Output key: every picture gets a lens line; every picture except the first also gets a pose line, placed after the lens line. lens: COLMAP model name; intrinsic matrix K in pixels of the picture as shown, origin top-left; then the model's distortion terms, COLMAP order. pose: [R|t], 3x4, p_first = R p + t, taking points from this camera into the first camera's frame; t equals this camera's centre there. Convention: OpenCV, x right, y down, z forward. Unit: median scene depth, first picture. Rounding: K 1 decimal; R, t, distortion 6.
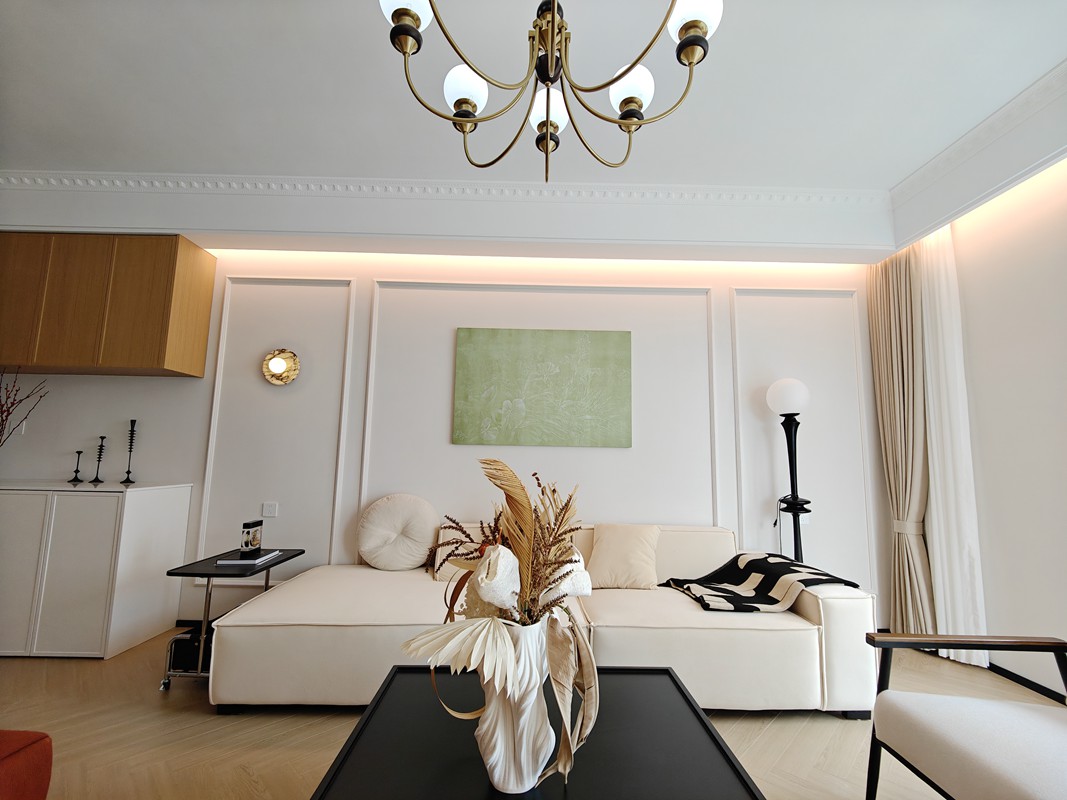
lens RADIAL K [[518.8, 0, 532.7], [0, 518.8, 401.5], [0, 0, 1]] dist [0.001566, -0.000084]
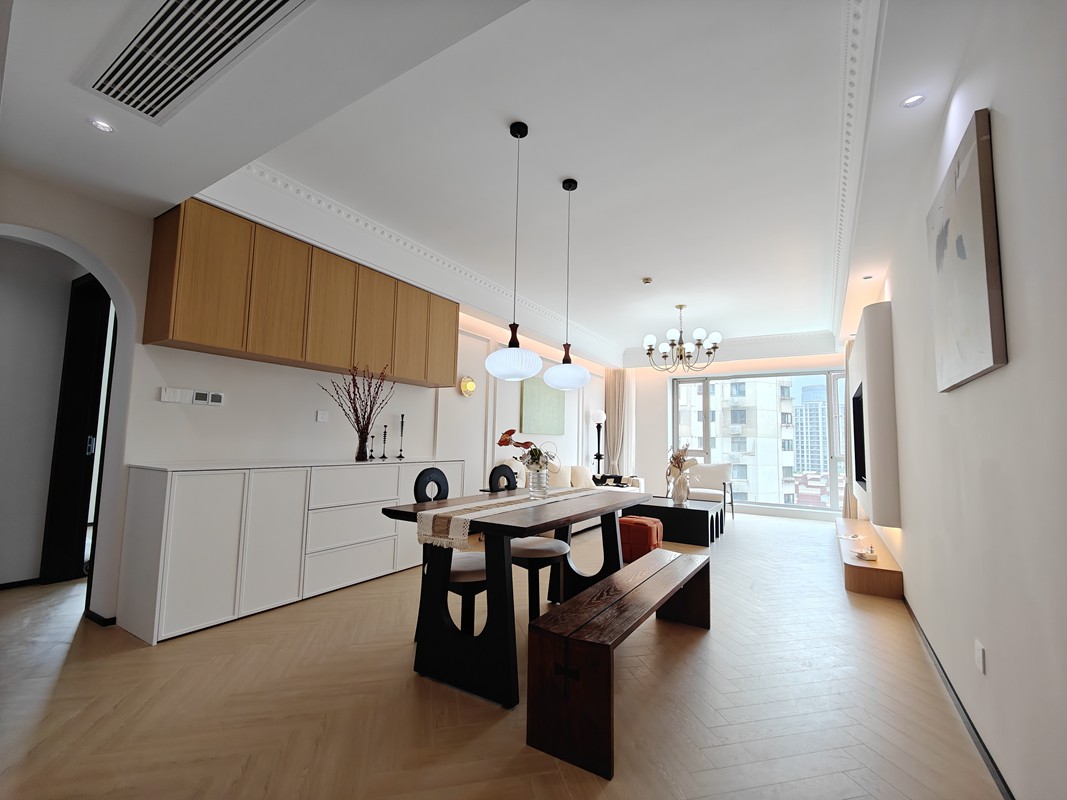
lens RADIAL K [[465.9, 0, 531.1], [0, 465.9, 400.7], [0, 0, 1]] dist [0.001162, 0.000091]
pose [[0.546014, 0.064923, 0.835257, -1.674519], [-0.113916, 0.993487, -0.002754, -0.040681], [-0.829995, -0.093645, 0.549853, -0.017679]]
